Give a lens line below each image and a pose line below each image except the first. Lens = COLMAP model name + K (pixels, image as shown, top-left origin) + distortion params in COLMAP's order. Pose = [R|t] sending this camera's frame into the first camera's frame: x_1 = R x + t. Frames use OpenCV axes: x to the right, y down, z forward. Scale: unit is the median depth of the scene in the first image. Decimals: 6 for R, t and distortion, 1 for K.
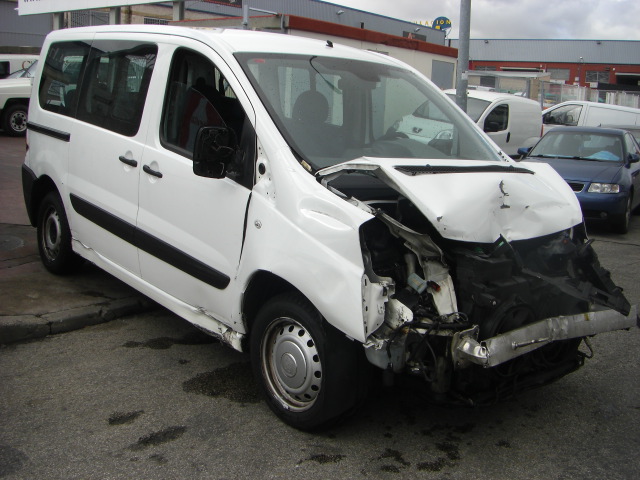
lens RADIAL K [[709.8, 0, 320.0], [0, 709.8, 240.0], [0, 0, 1]] dist [-0.190047, 0.156236]
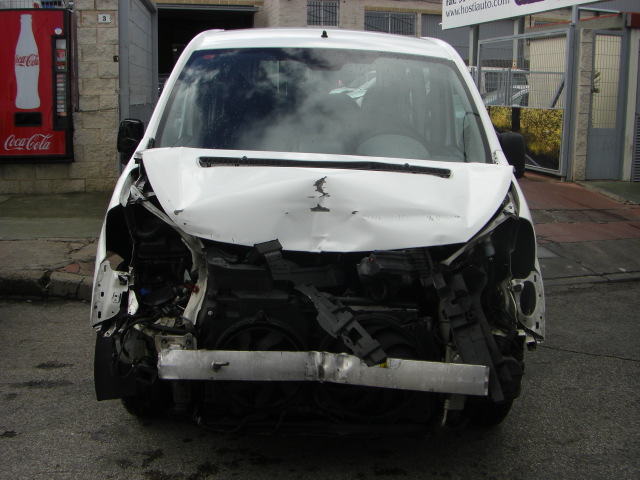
lens RADIAL K [[709.8, 0, 320.0], [0, 709.8, 240.0], [0, 0, 1]] dist [-0.190047, 0.156236]
pose [[0.783386, 0.095677, -0.614128, 0.780909], [-0.107569, 0.994041, 0.017649, -0.026428], [0.612157, 0.052235, 0.789009, 0.344845]]
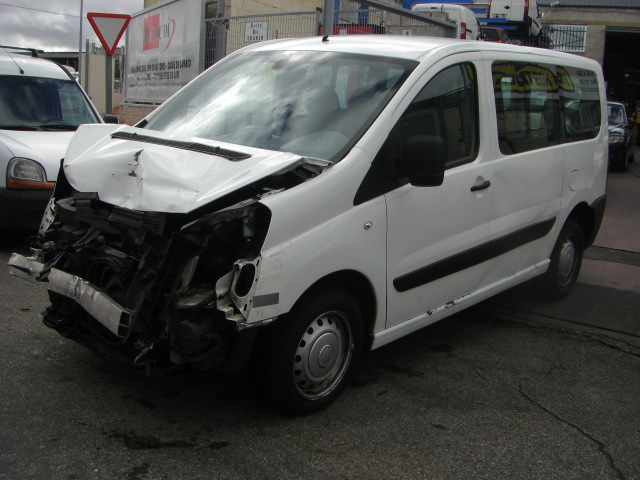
lens RADIAL K [[709.8, 0, 320.0], [0, 709.8, 240.0], [0, 0, 1]] dist [-0.190047, 0.156236]
pose [[0.191695, 0.162888, -0.967843, 1.335200], [-0.247747, 0.962227, 0.112874, -0.140011], [0.949671, 0.218143, 0.224809, 1.053319]]
